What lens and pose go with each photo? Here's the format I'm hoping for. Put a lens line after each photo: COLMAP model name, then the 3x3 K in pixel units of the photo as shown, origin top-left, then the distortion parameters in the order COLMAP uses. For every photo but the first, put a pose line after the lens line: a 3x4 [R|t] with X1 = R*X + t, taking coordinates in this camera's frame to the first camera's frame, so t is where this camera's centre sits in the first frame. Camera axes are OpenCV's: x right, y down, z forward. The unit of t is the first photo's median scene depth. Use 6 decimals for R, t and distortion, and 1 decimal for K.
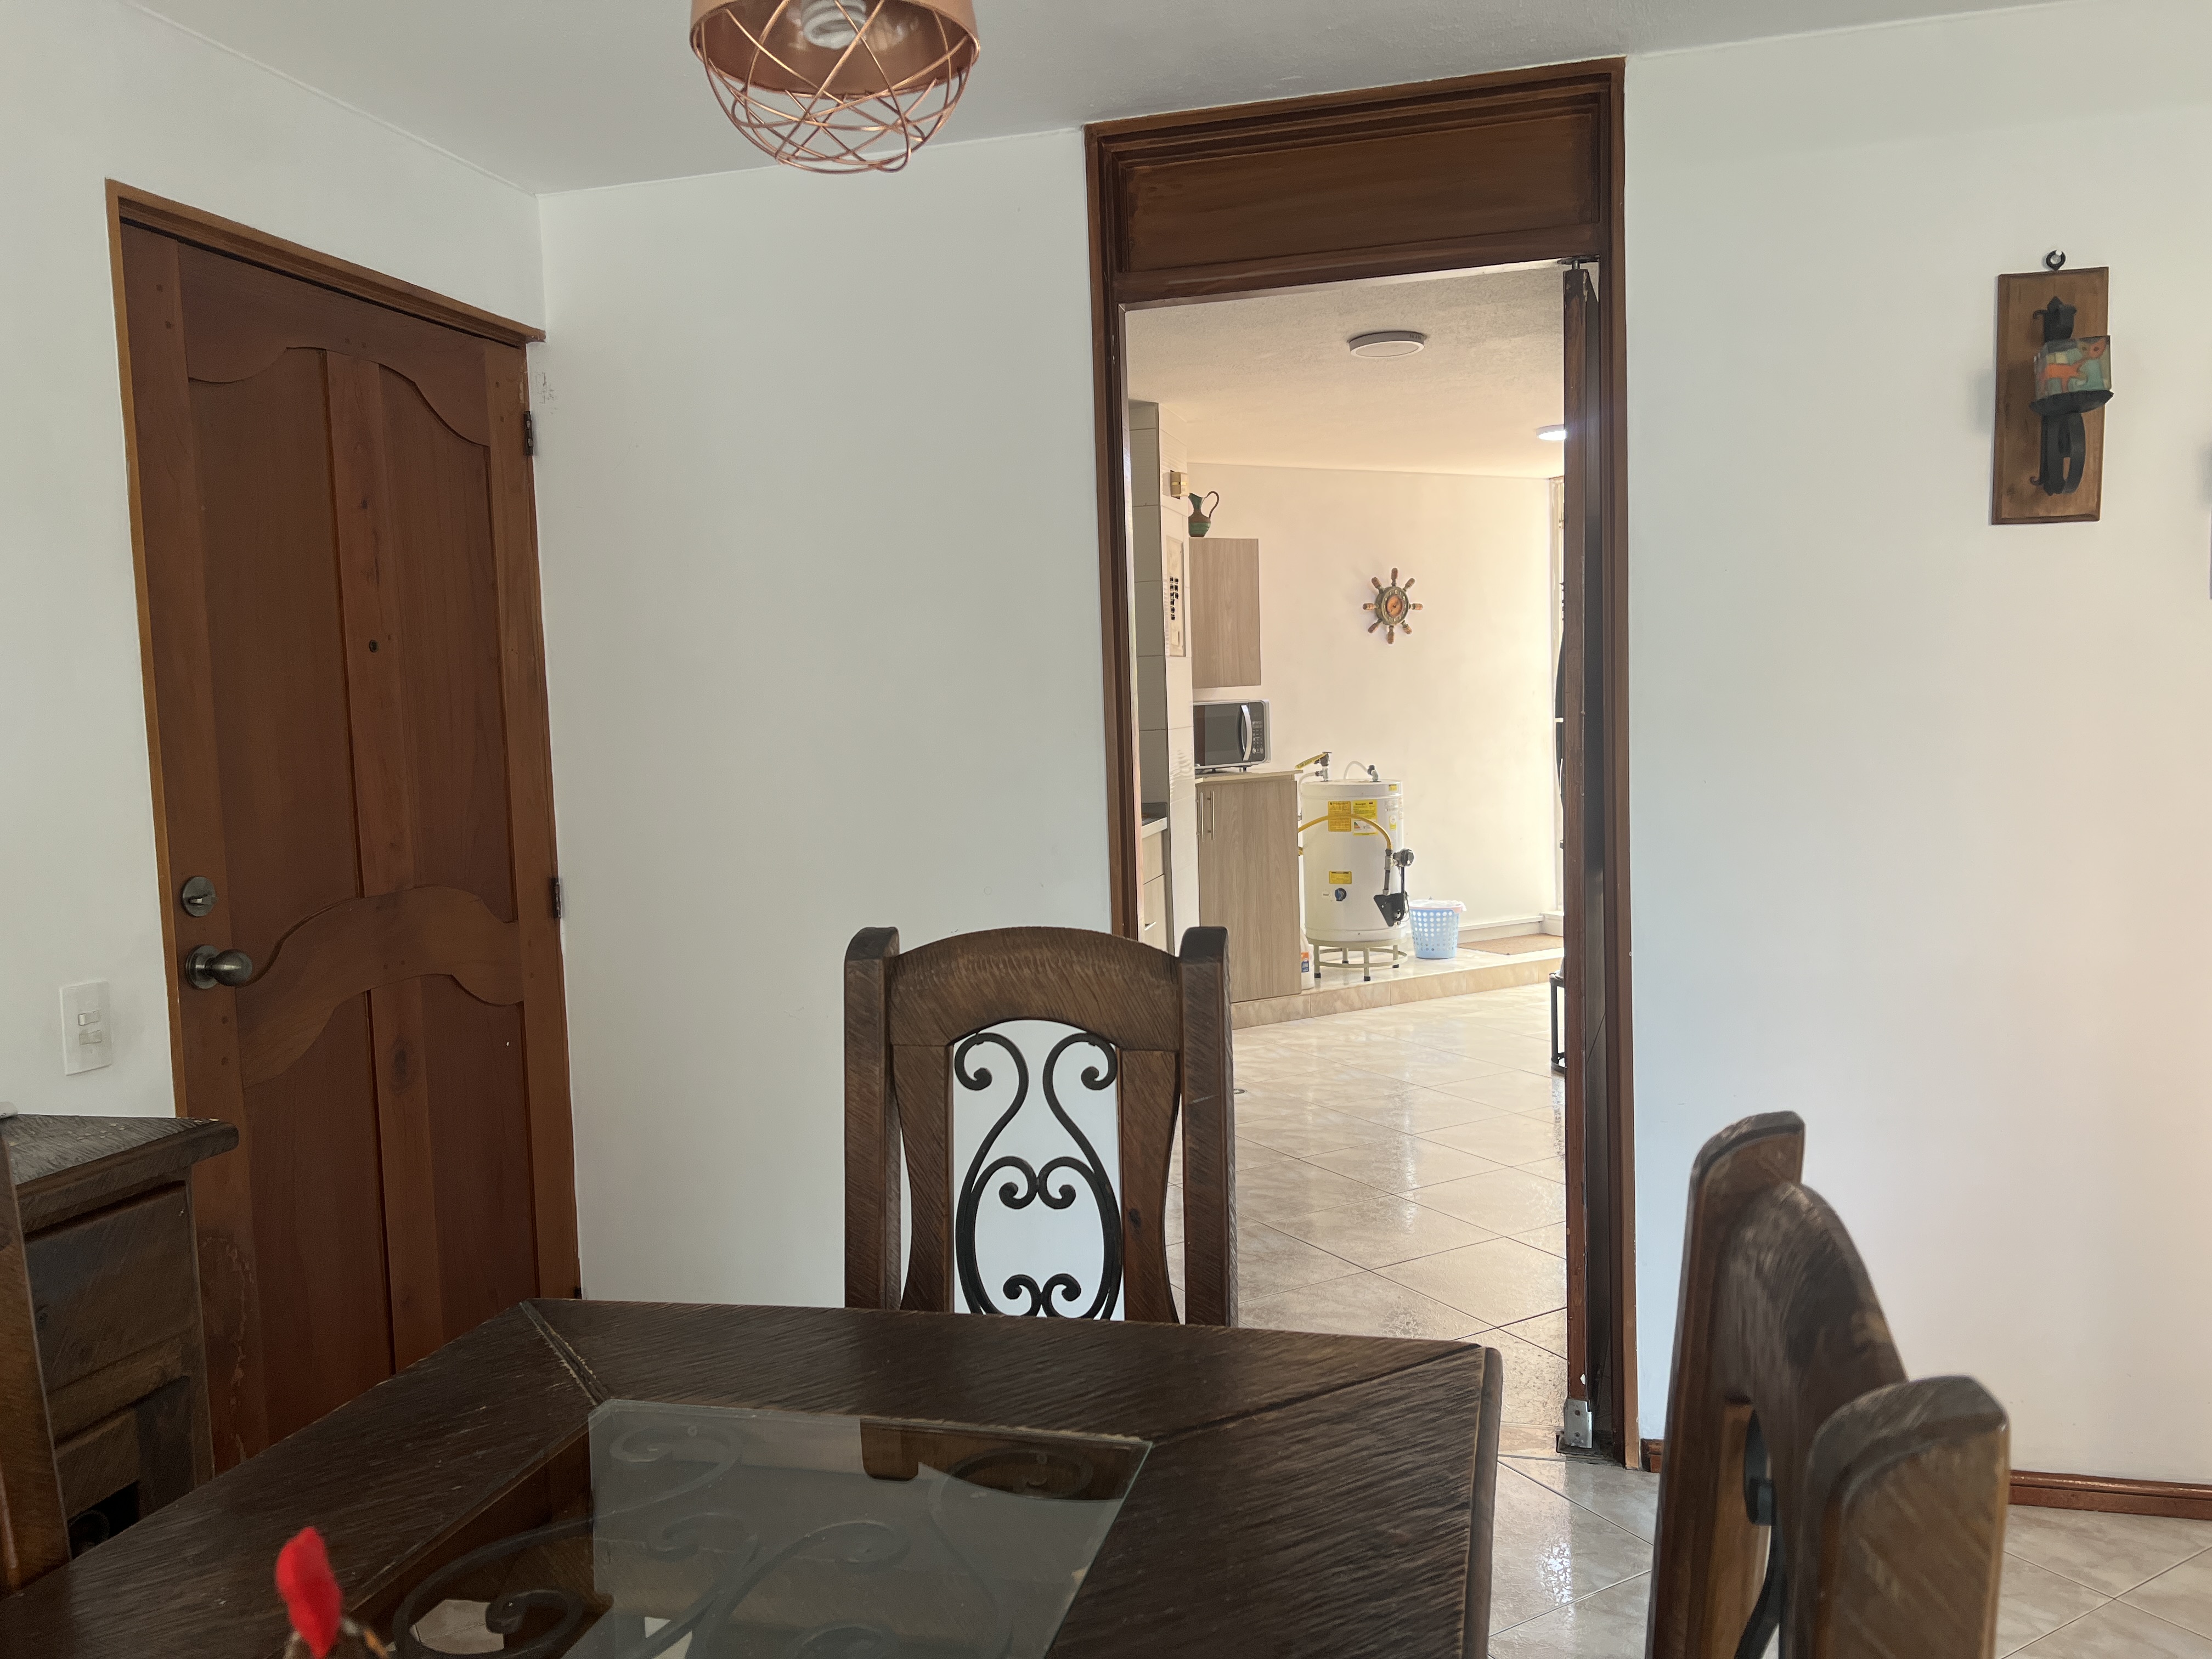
lens RADIAL K [[1653.5, 0, 1089.5], [0, 1653.5, 826.1], [0, 0, 1]] dist [0.051808, -0.059487]
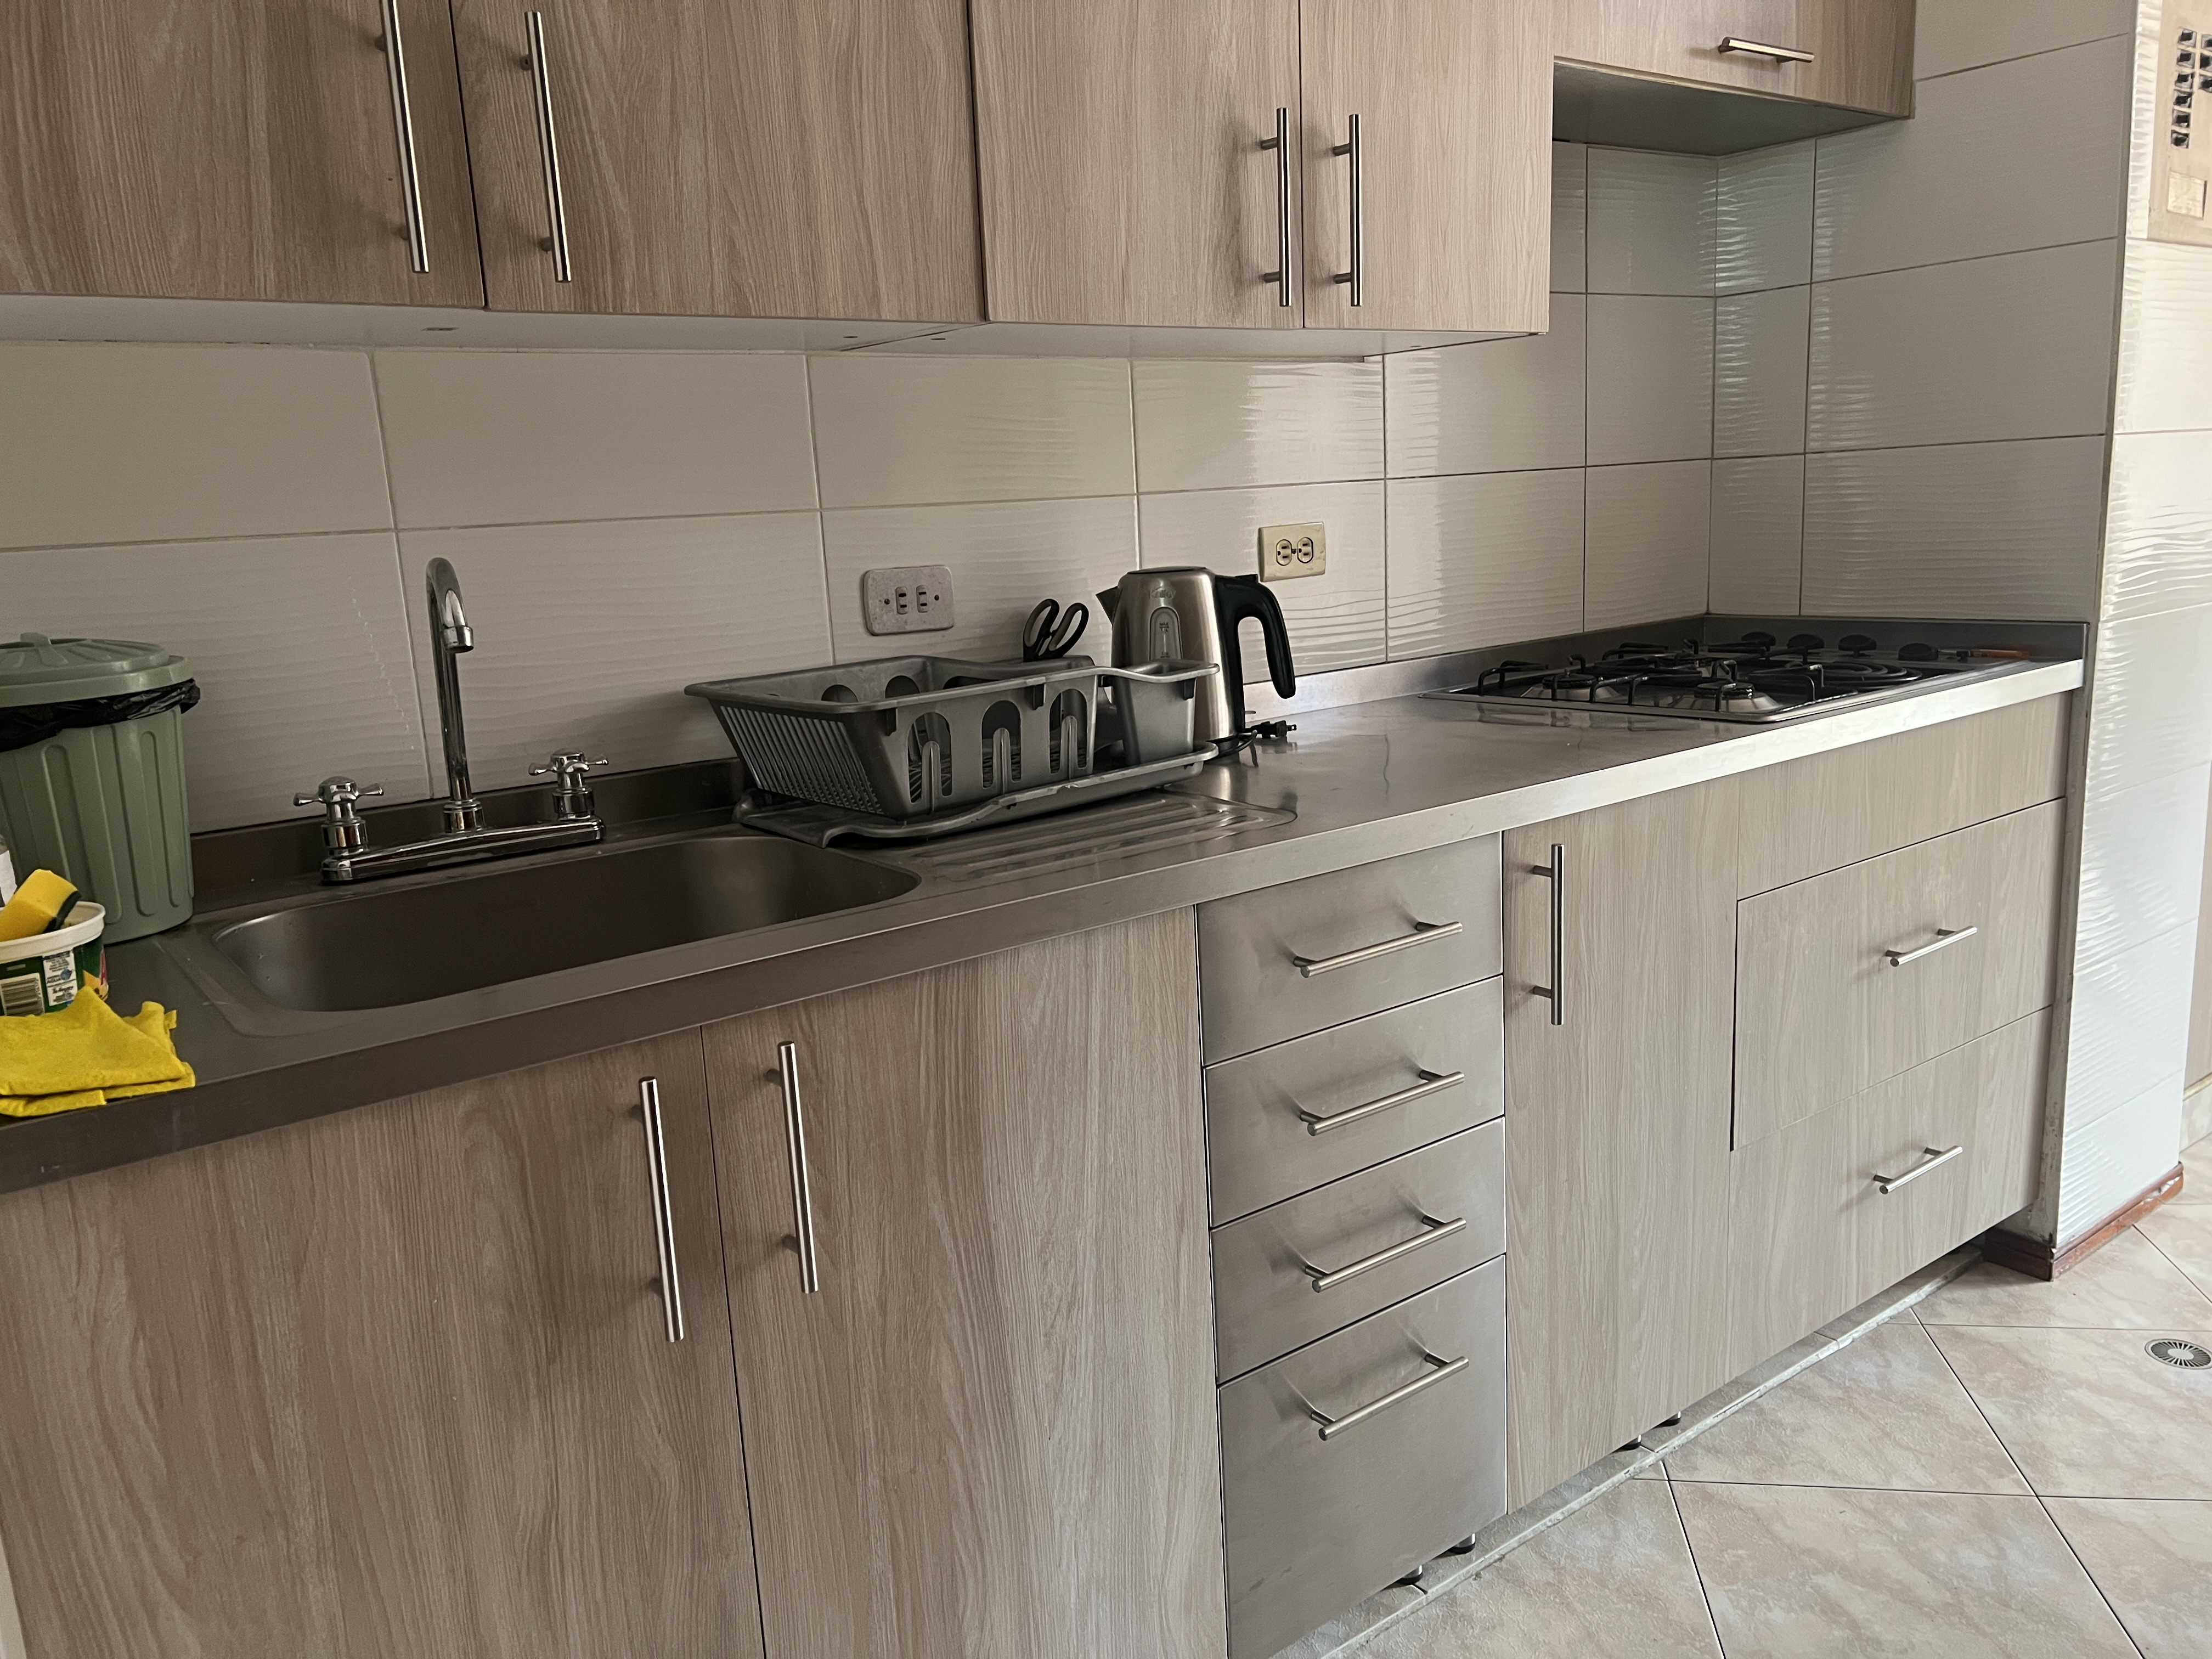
lens RADIAL K [[1653.5, 0, 1103.2], [0, 1653.5, 863.5], [0, 0, 1]] dist [0.051808, -0.059487]
pose [[0.789641, 0.121291, -0.601461, 0.089711], [-0.020858, 0.985006, 0.171252, -0.017676], [0.613214, -0.122682, 0.780331, 0.434383]]
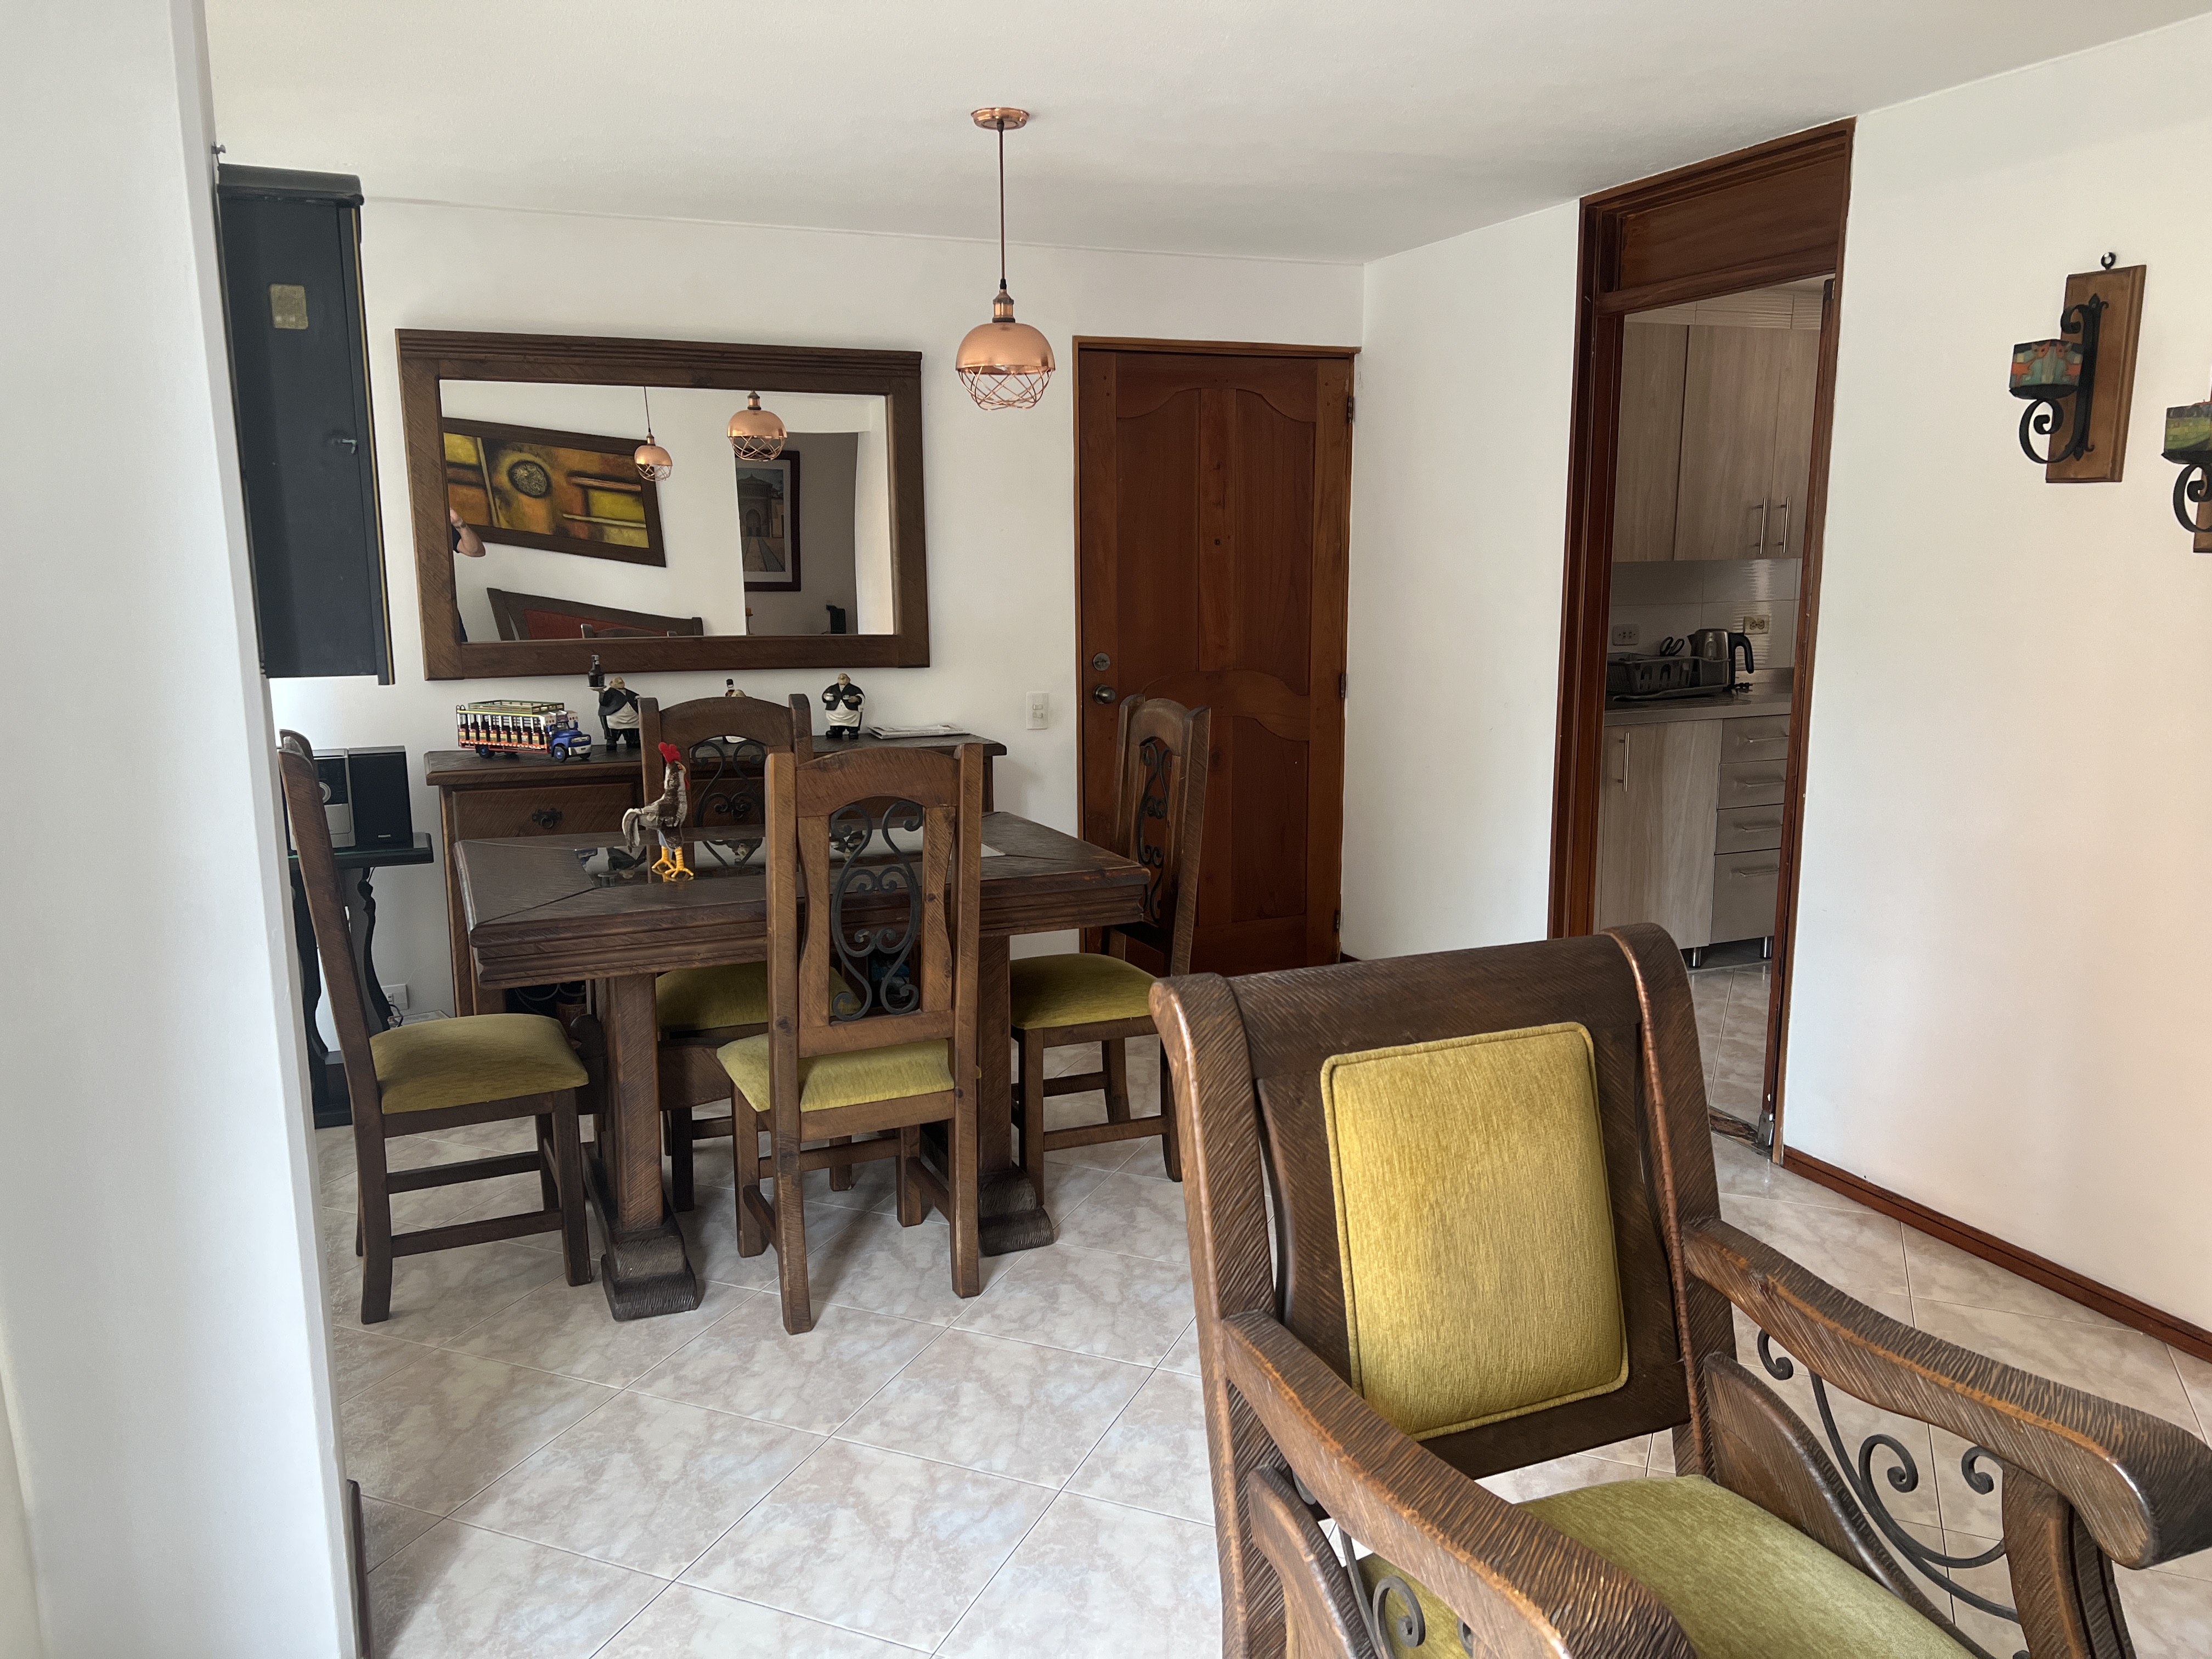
lens RADIAL K [[1653.5, 0, 1058.8], [0, 1653.5, 820.7], [0, 0, 1]] dist [0.051808, -0.059487]
pose [[0.592558, 0.160551, -0.789366, 0.419196], [-0.071271, 0.986543, 0.147154, -0.023904], [0.802369, -0.030938, 0.596026, -0.121289]]
